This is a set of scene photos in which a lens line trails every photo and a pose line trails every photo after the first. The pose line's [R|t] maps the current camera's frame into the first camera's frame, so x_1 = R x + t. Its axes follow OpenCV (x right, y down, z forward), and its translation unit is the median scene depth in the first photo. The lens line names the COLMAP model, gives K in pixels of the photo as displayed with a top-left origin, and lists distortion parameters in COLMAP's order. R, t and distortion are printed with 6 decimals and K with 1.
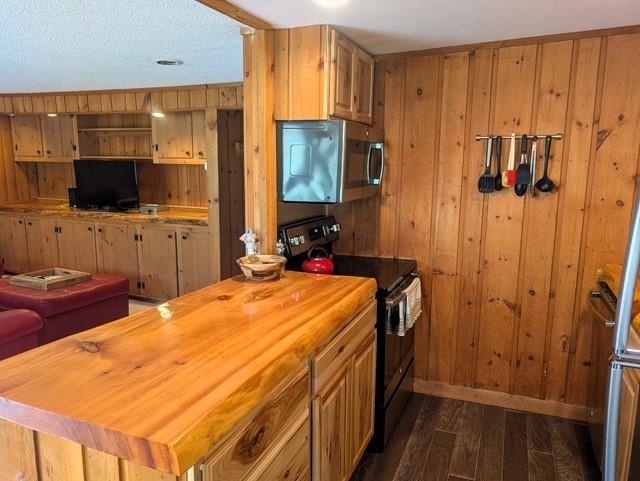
lens RADIAL K [[462.1, 0, 319.5], [0, 462.1, 241.8], [0, 0, 1]] dist [0.024803, -0.024373]
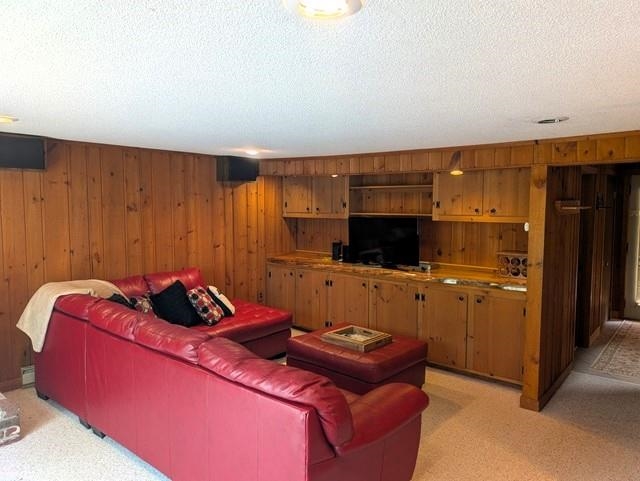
lens RADIAL K [[462.1, 0, 330.1], [0, 462.1, 225.3], [0, 0, 1]] dist [0.024803, -0.024373]
pose [[0.949907, 0.004080, -0.312505, -0.225938], [-0.046144, 0.990787, -0.127326, -0.021586], [0.309107, 0.135368, 0.941344, 0.012471]]
